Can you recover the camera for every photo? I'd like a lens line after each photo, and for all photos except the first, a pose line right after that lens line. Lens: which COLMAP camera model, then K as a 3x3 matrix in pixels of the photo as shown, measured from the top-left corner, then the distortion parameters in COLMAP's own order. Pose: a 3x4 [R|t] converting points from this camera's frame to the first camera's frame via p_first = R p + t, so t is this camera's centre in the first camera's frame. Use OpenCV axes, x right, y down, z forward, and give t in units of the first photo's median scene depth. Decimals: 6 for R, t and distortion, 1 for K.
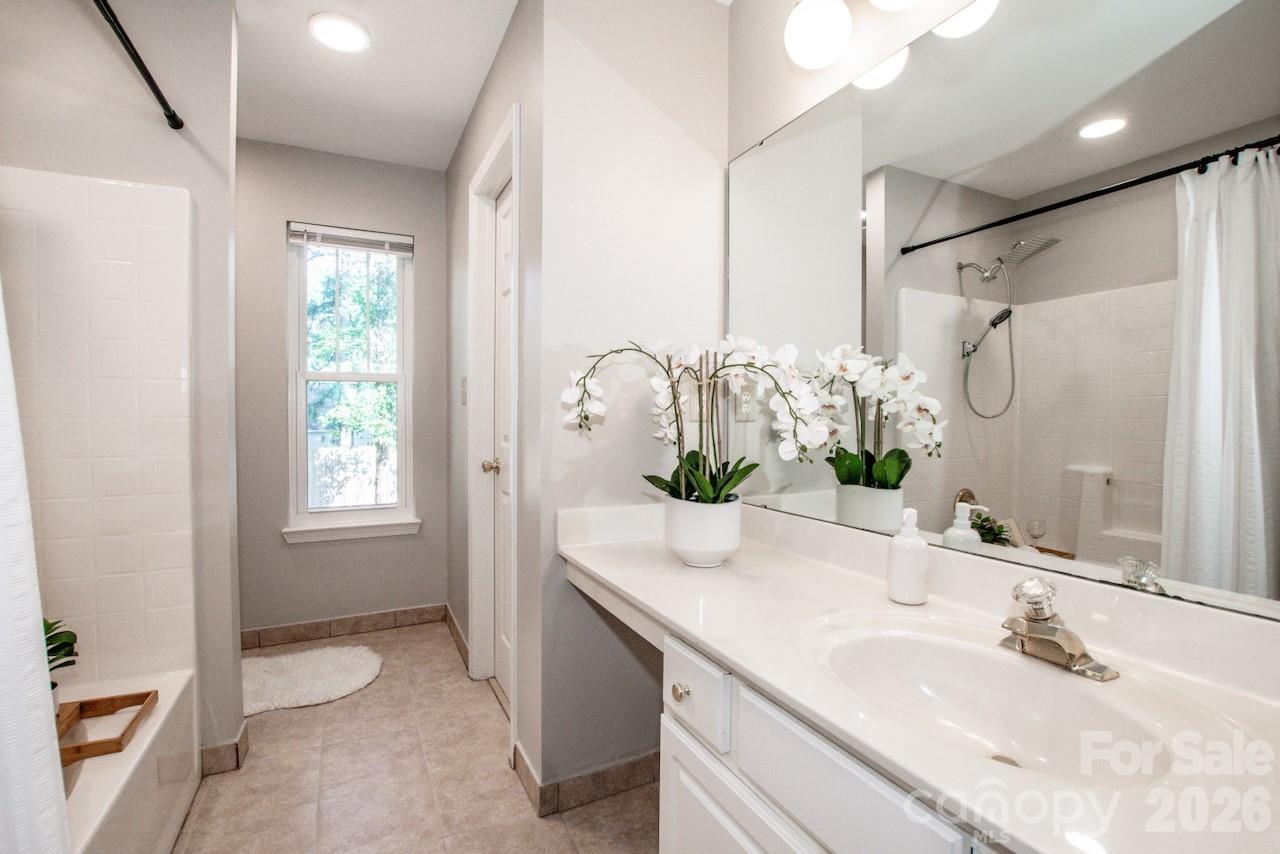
lens RADIAL K [[569.5, 0, 635.7], [0, 569.5, 419.0], [0, 0, 1]] dist [-0.031794, 0.003227]
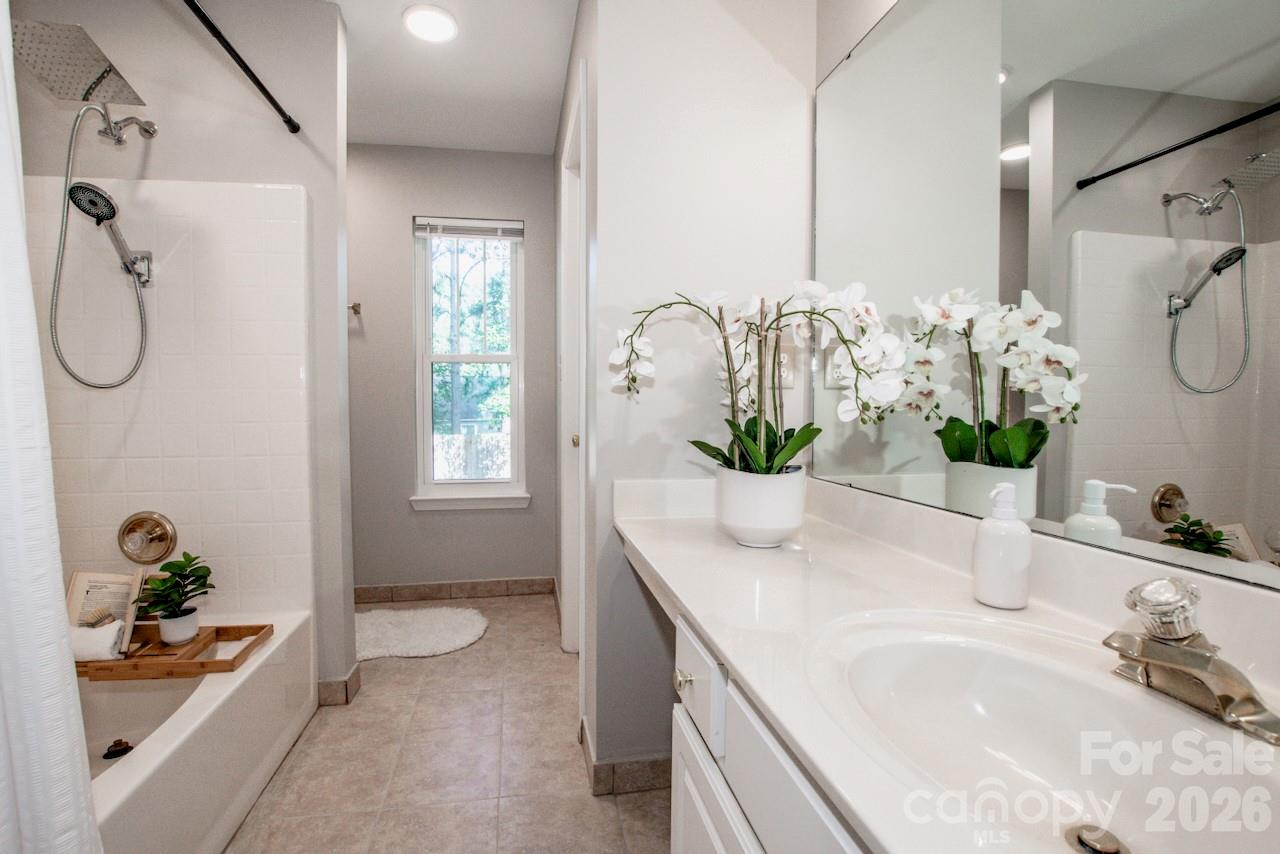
lens RADIAL K [[569.5, 0, 621.4], [0, 569.5, 423.5], [0, 0, 1]] dist [-0.031794, 0.003227]
pose [[0.958573, 0.006475, -0.284775, 0.142831], [0.000115, 0.999733, 0.023117, 0.042758], [0.284849, -0.022192, 0.958316, 0.092854]]
